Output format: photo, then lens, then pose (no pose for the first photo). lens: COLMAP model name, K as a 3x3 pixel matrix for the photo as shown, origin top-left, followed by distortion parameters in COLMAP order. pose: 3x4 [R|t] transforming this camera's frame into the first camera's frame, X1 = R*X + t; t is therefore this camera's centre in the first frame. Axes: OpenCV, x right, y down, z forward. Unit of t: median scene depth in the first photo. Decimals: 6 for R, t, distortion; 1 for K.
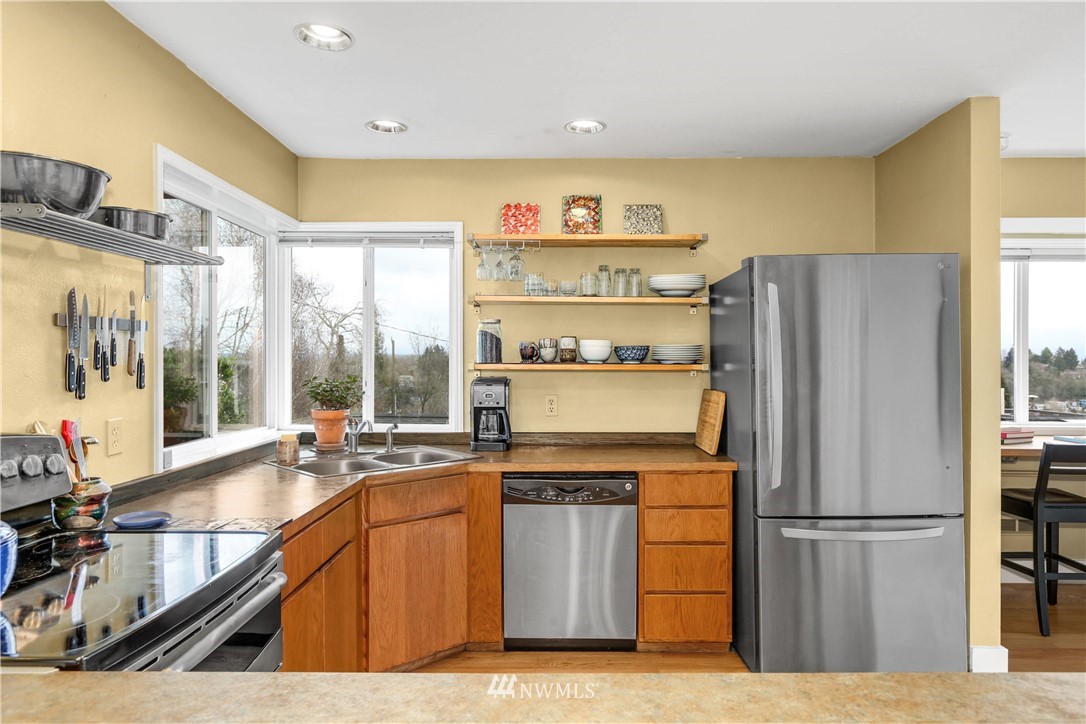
lens RADIAL K [[694.9, 0, 534.9], [0, 694.9, 366.8], [0, 0, 1]] dist [-0.018720, 0.000169]
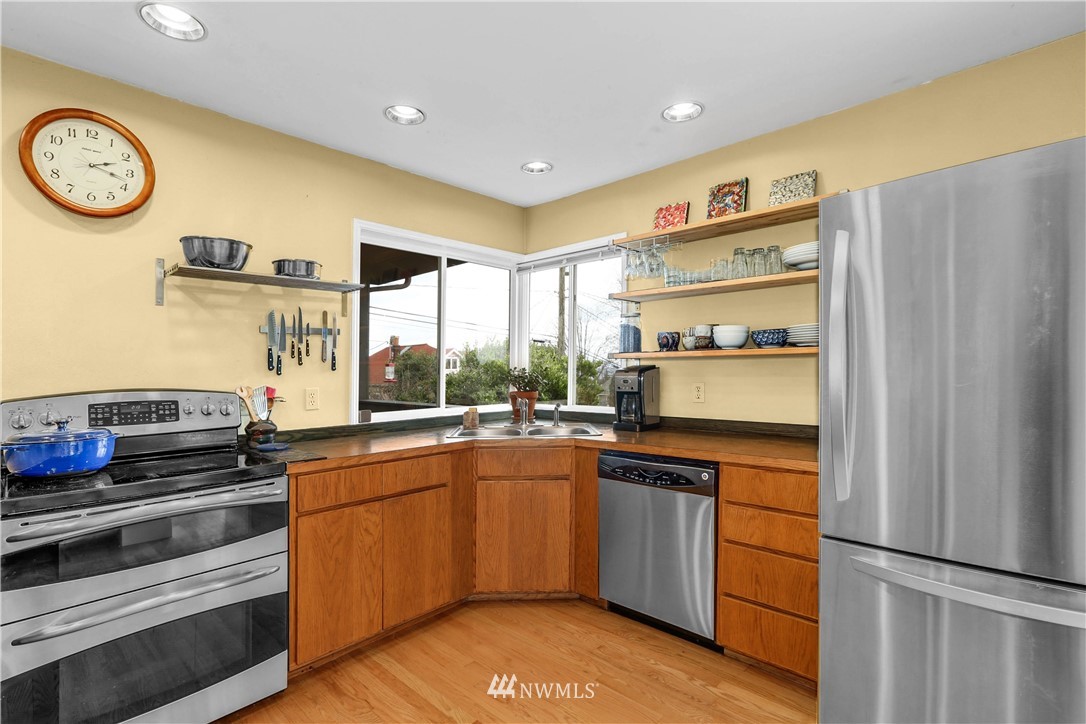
lens RADIAL K [[501.2, 0, 540.1], [0, 501.2, 372.5], [0, 0, 1]] dist [-0.028212, 0.003342]
pose [[0.731833, -0.006397, -0.681454, 0.404081], [0.008271, 0.999966, -0.000505, 0.027991], [0.681434, -0.005267, 0.731861, 0.329210]]
